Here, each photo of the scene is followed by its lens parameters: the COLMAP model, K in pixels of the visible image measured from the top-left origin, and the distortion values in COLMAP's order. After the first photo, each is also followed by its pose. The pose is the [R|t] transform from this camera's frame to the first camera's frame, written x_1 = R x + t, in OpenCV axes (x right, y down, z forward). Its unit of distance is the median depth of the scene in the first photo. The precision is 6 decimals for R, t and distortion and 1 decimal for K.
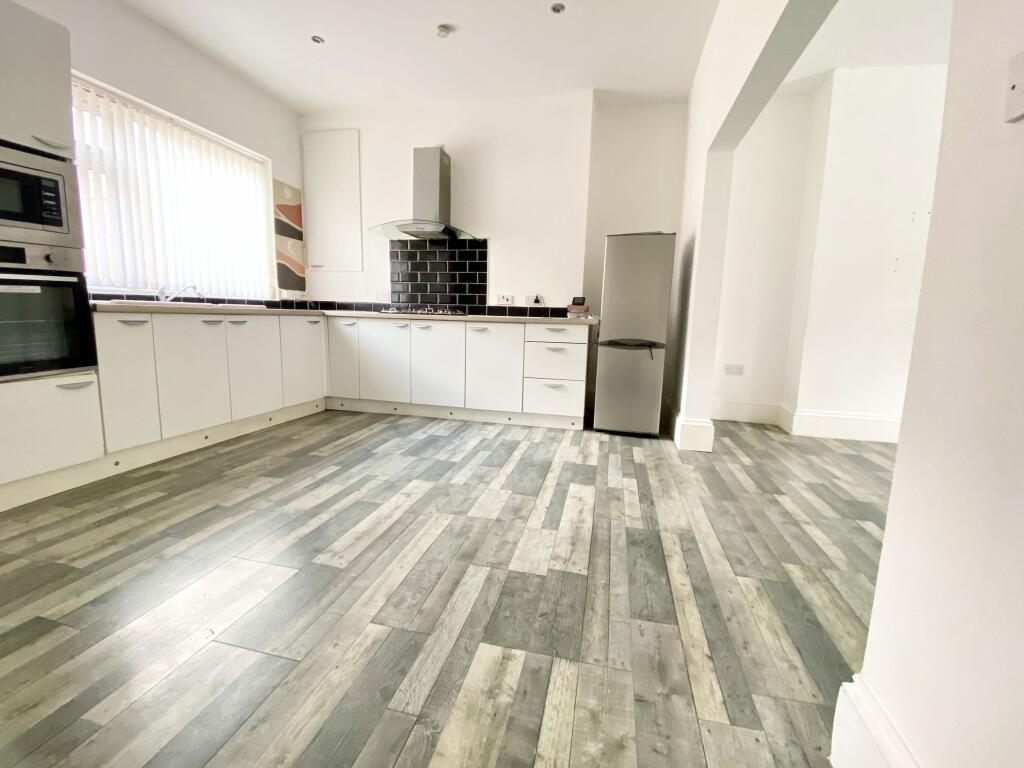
lens RADIAL K [[441.6, 0, 507.6], [0, 441.6, 384.2], [0, 0, 1]] dist [-0.021521, -0.000343]
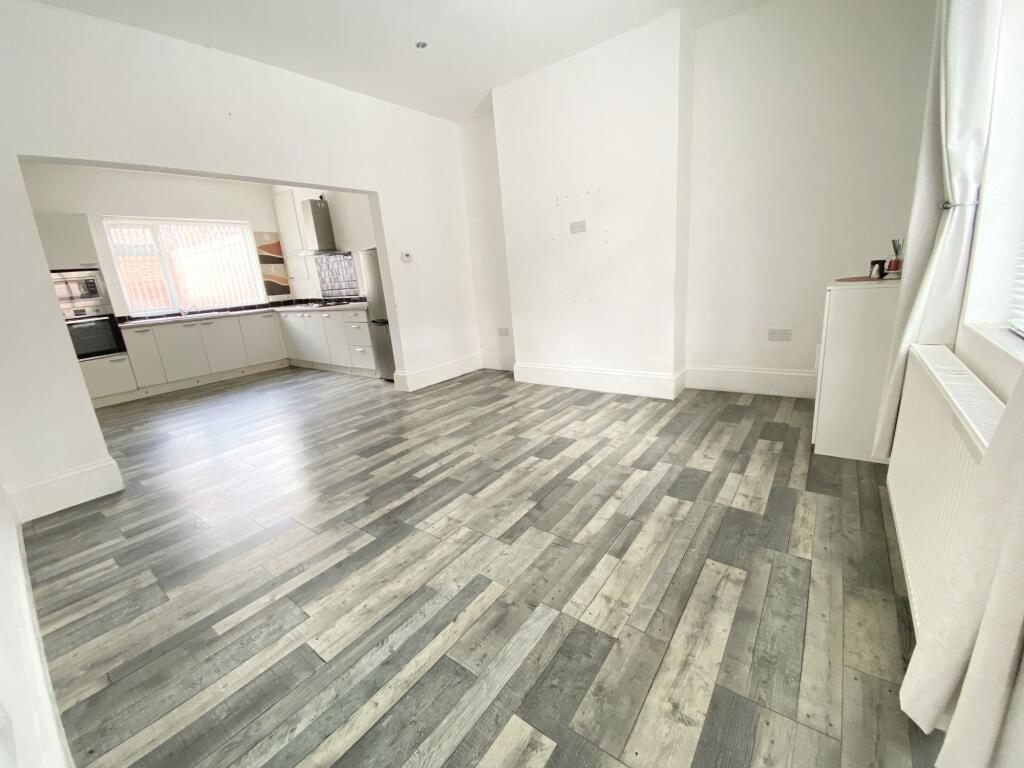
lens RADIAL K [[421.8, 0, 514.1], [0, 421.8, 380.0], [0, 0, 1]] dist [-0.008582, -0.001270]
pose [[0.912354, 0.002071, -0.409398, 1.385112], [0.041082, 0.994477, 0.096585, -0.013283], [0.407337, -0.104939, 0.907229, -0.176388]]
